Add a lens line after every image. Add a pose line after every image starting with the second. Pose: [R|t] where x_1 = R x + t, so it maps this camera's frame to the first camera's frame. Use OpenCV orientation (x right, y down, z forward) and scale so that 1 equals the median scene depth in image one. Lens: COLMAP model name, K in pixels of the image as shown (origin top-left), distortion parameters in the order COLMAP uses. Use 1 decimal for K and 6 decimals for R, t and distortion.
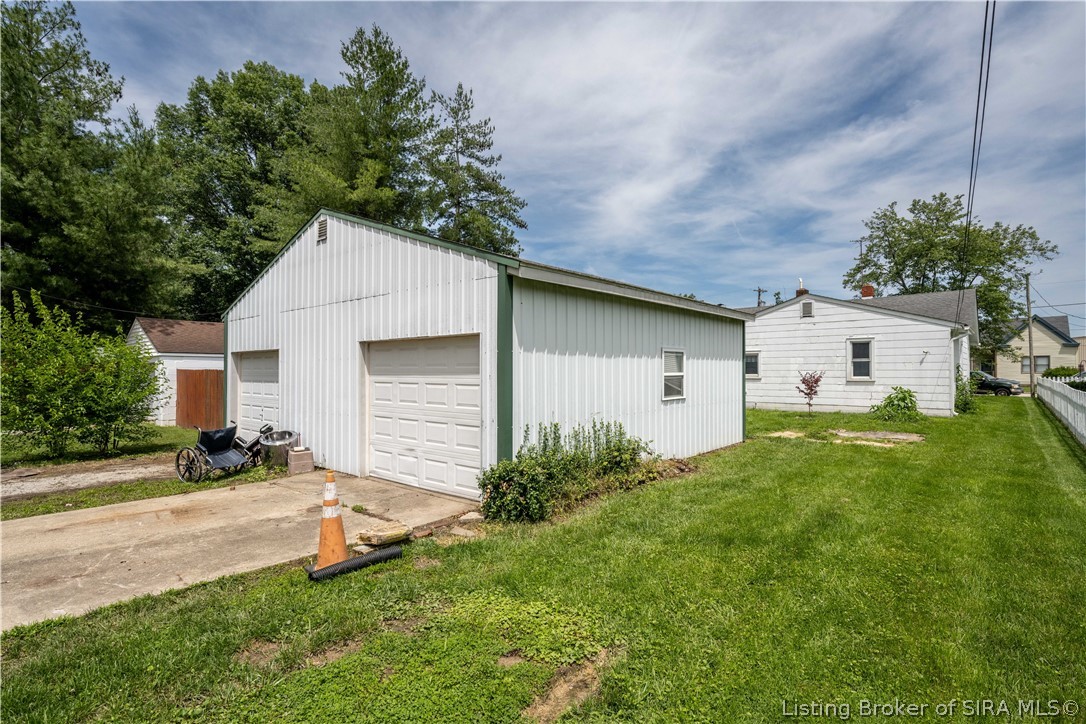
lens RADIAL K [[517.2, 0, 547.9], [0, 517.2, 367.3], [0, 0, 1]] dist [-0.009173, 0.000316]
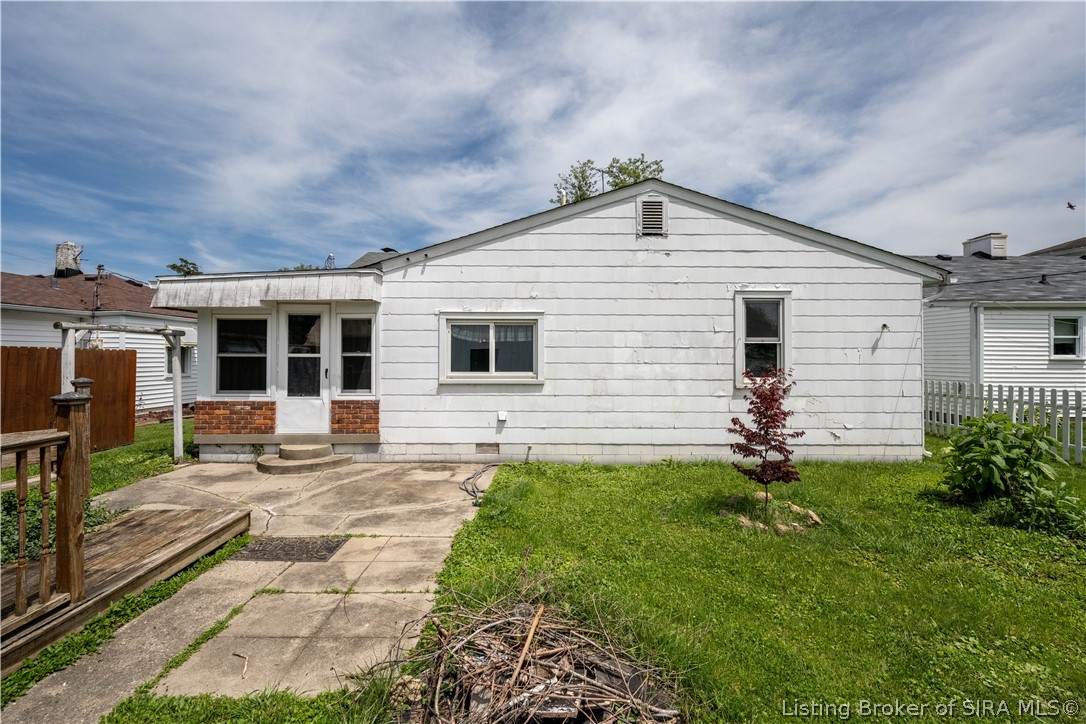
lens RADIAL K [[463.3, 0, 546.6], [0, 463.3, 354.6], [0, 0, 1]] dist [0.001805, 0.001712]
pose [[0.745759, 0.009551, 0.666147, 0.186632], [-0.010460, 0.999942, -0.002627, 0.000586], [-0.666134, -0.005009, 0.745815, 0.762460]]
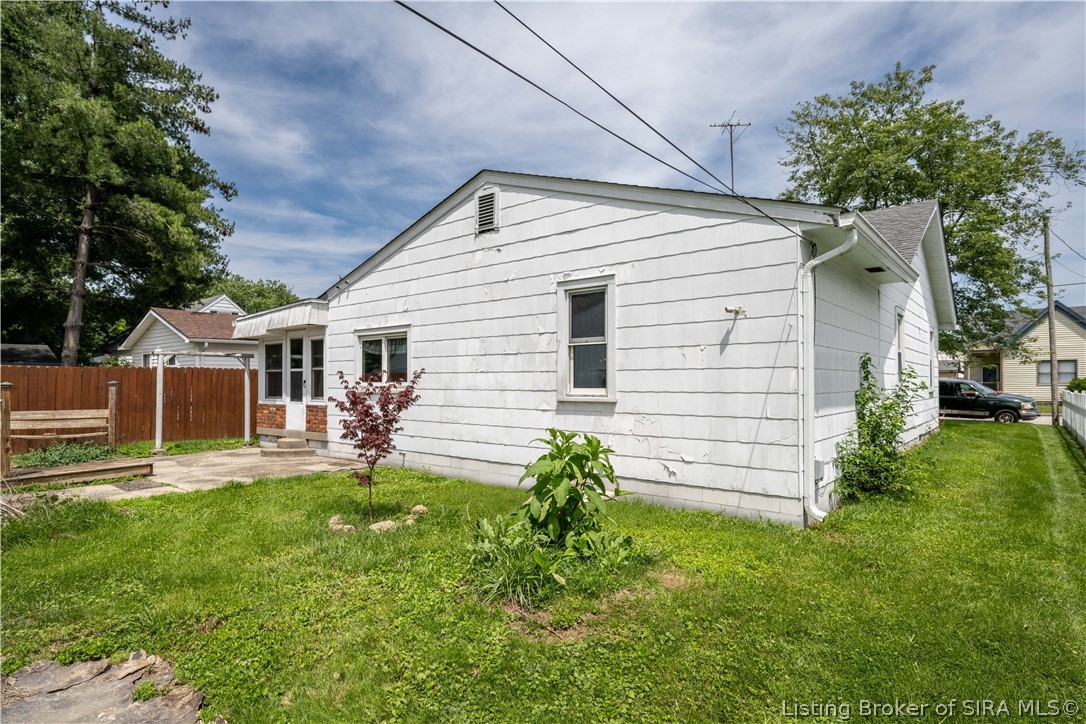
lens RADIAL K [[587.7, 0, 547.0], [0, 587.7, 381.1], [0, 0, 1]] dist [-0.033547, -0.001702]
pose [[0.999483, 0.002438, 0.032058, 0.523319], [-0.002594, 0.999985, 0.004837, 0.009907], [-0.032046, -0.004917, 0.999474, 0.555833]]
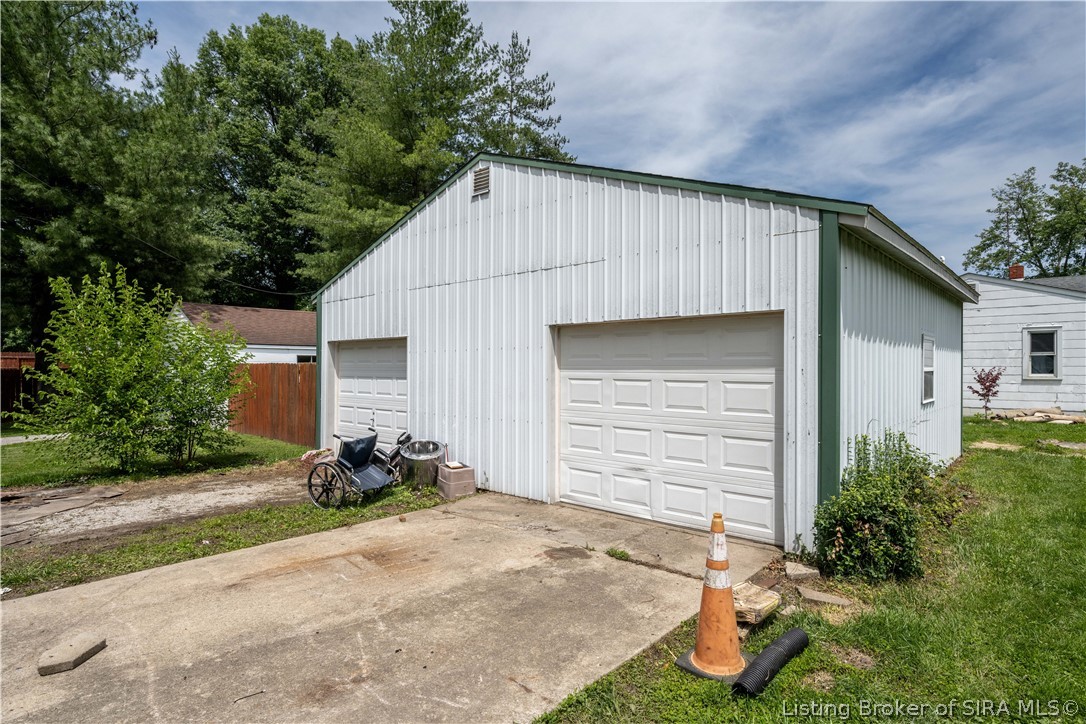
lens RADIAL K [[576.7, 0, 546.8], [0, 576.7, 368.8], [0, 0, 1]] dist [-0.011664, 0.000775]
pose [[0.999527, 0.002726, -0.030632, -0.140240], [-0.002430, 0.999950, 0.009688, 0.002465], [0.030657, -0.009609, 0.999484, 0.062467]]
